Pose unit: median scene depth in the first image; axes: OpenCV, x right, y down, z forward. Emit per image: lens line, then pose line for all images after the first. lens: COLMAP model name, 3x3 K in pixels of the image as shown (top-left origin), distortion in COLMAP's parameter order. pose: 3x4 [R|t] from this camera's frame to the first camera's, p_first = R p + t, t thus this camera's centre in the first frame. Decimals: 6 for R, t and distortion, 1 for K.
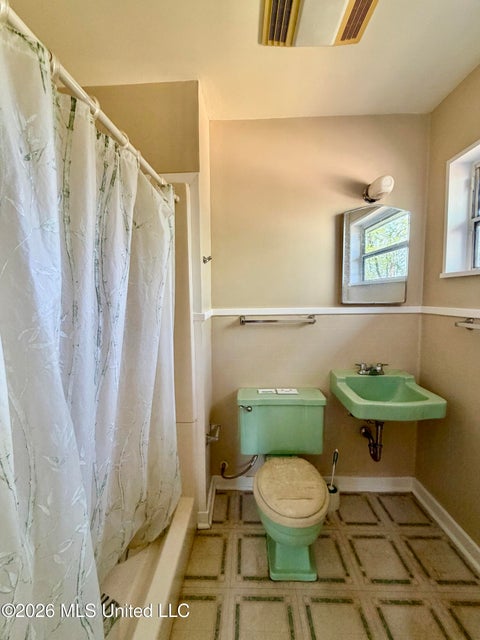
lens RADIAL K [[252.8, 0, 236.9], [0, 252.8, 318.2], [0, 0, 1]] dist [0.001656, -0.000256]
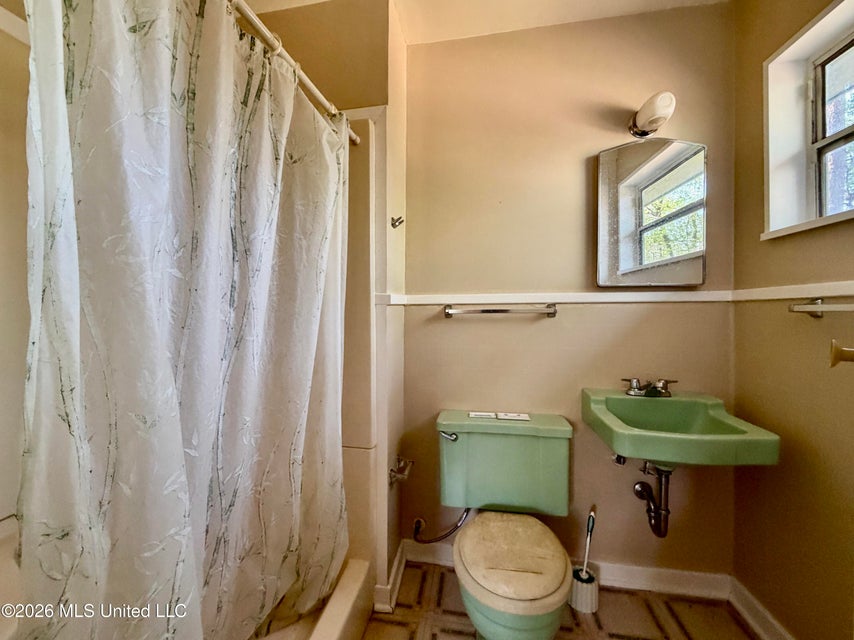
lens RADIAL K [[351.3, 0, 410.0], [0, 351.3, 315.1], [0, 0, 1]] dist [-0.003362, 0.001288]
pose [[0.988682, 0.012228, -0.149524, 0.075650], [-0.023194, 0.997148, -0.071817, 0.110750], [0.148220, 0.074472, 0.986146, 0.027607]]
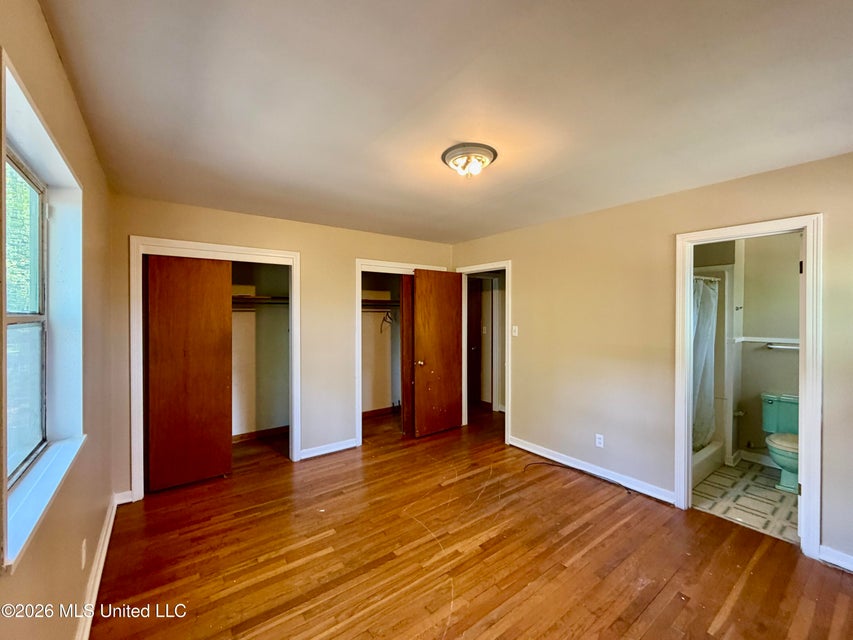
lens RADIAL K [[350.9, 0, 429.5], [0, 350.9, 320.4], [0, 0, 1]] dist [-0.003362, 0.001288]
pose [[0.632084, 0.023498, -0.774543, 0.415711], [-0.075117, 0.996691, -0.031063, 0.086972], [0.771250, 0.077816, 0.631758, -2.215422]]
